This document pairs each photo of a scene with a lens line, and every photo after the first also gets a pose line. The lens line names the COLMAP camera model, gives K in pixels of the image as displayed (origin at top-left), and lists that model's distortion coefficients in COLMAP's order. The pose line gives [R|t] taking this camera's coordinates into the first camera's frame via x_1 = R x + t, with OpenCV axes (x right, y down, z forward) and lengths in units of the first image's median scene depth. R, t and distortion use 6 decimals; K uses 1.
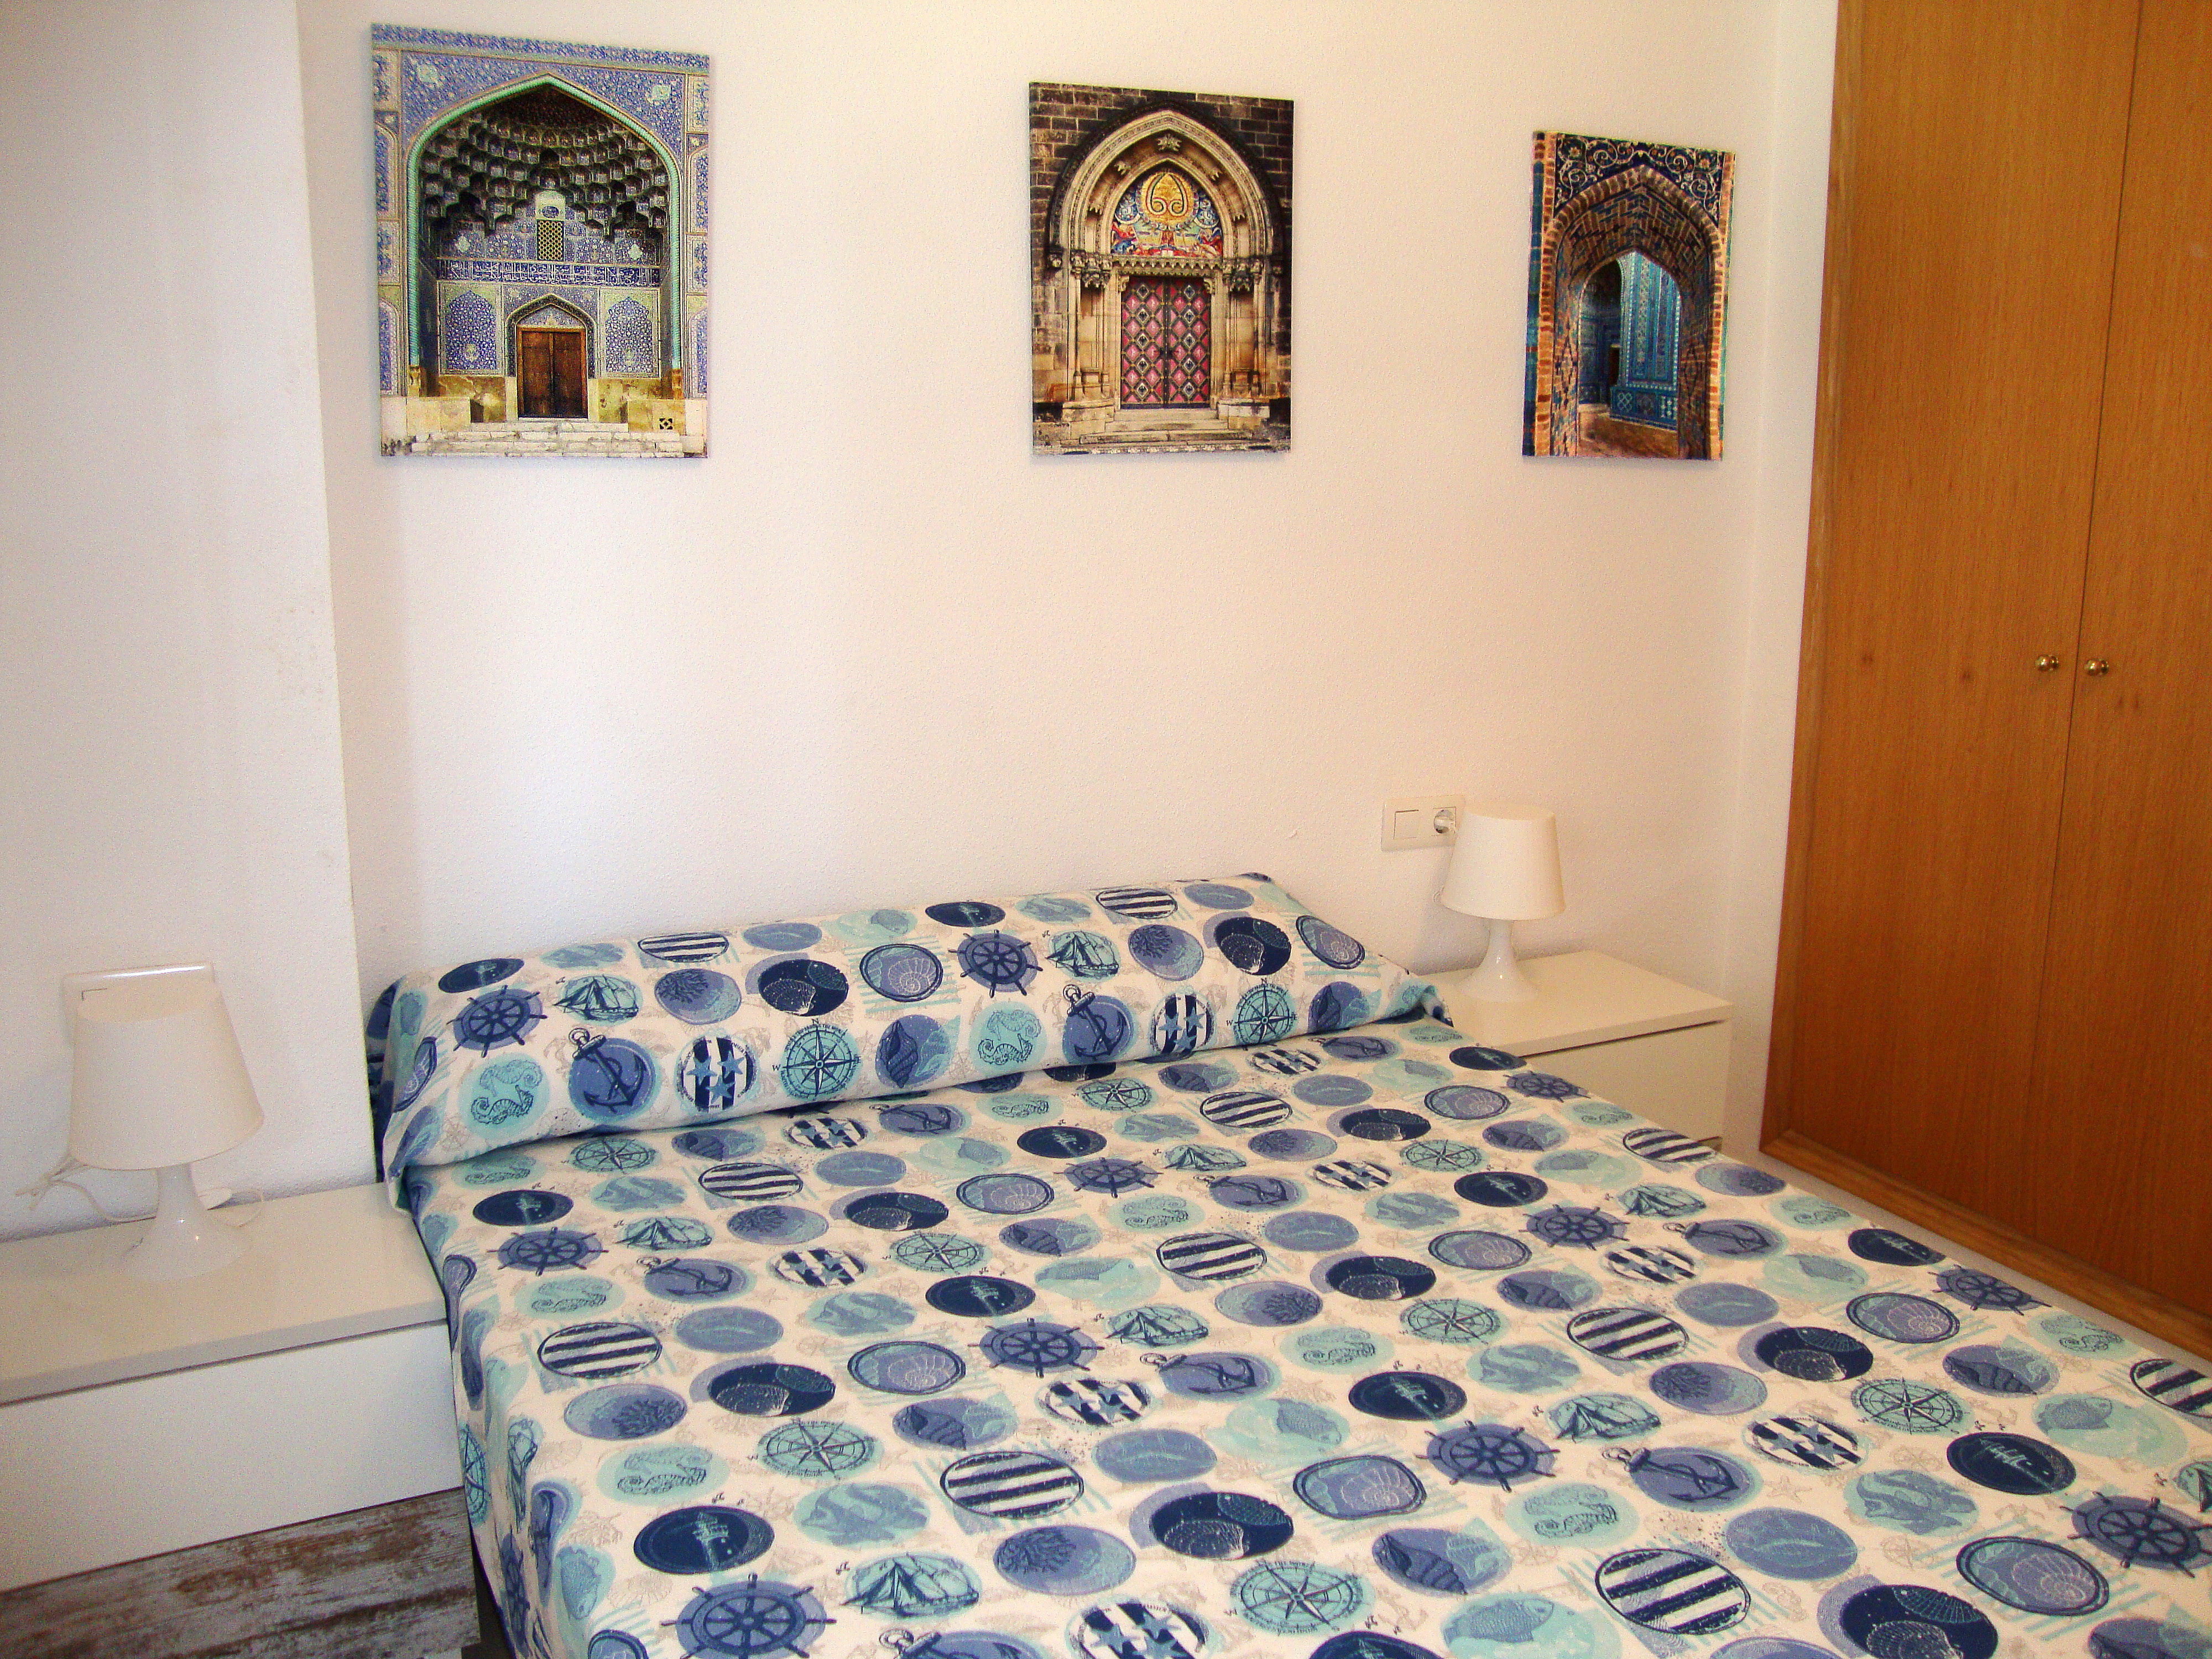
lens RADIAL K [[2019.5, 0, 1125.1], [0, 2019.5, 824.4], [0, 0, 1]] dist [-0.231437, 0.264021]
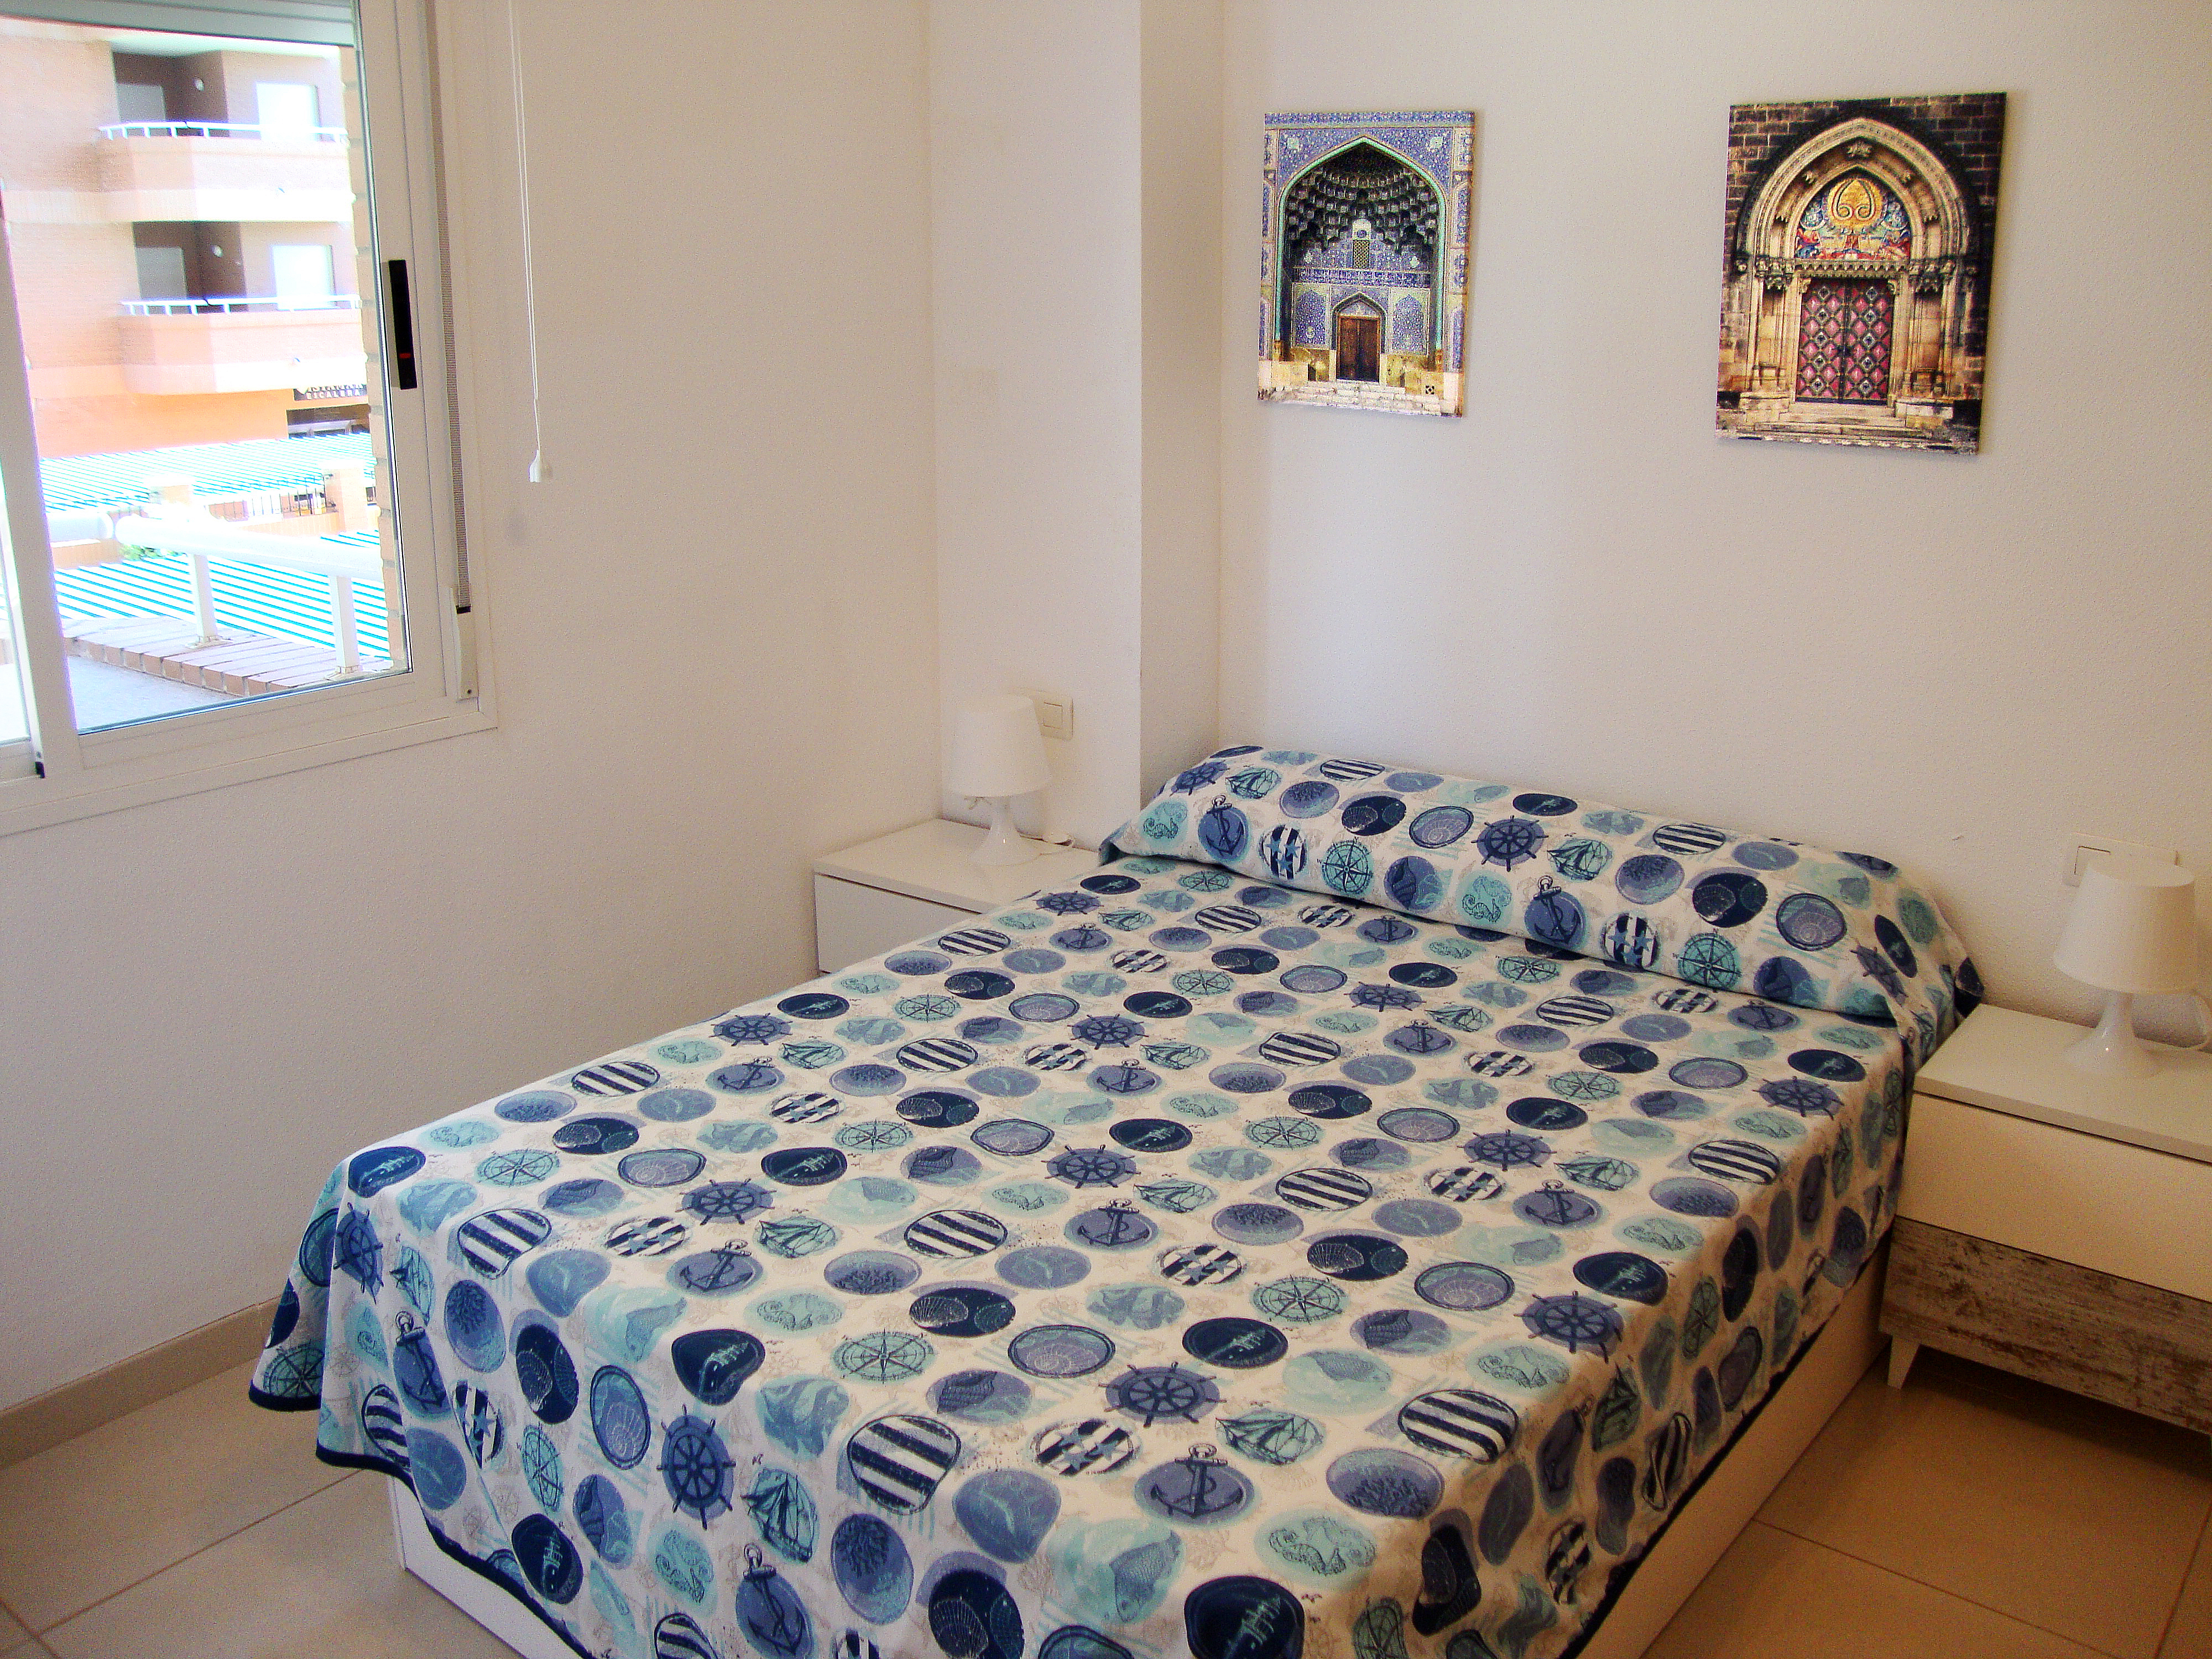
lens RADIAL K [[2019.5, 0, 1125.1], [0, 2019.5, 824.4], [0, 0, 1]] dist [-0.231437, 0.264021]
pose [[0.409753, 0.235297, -0.881328, 0.883119], [-0.189855, 0.967000, 0.169901, -0.101412], [0.892221, 0.097707, 0.440903, 0.237500]]
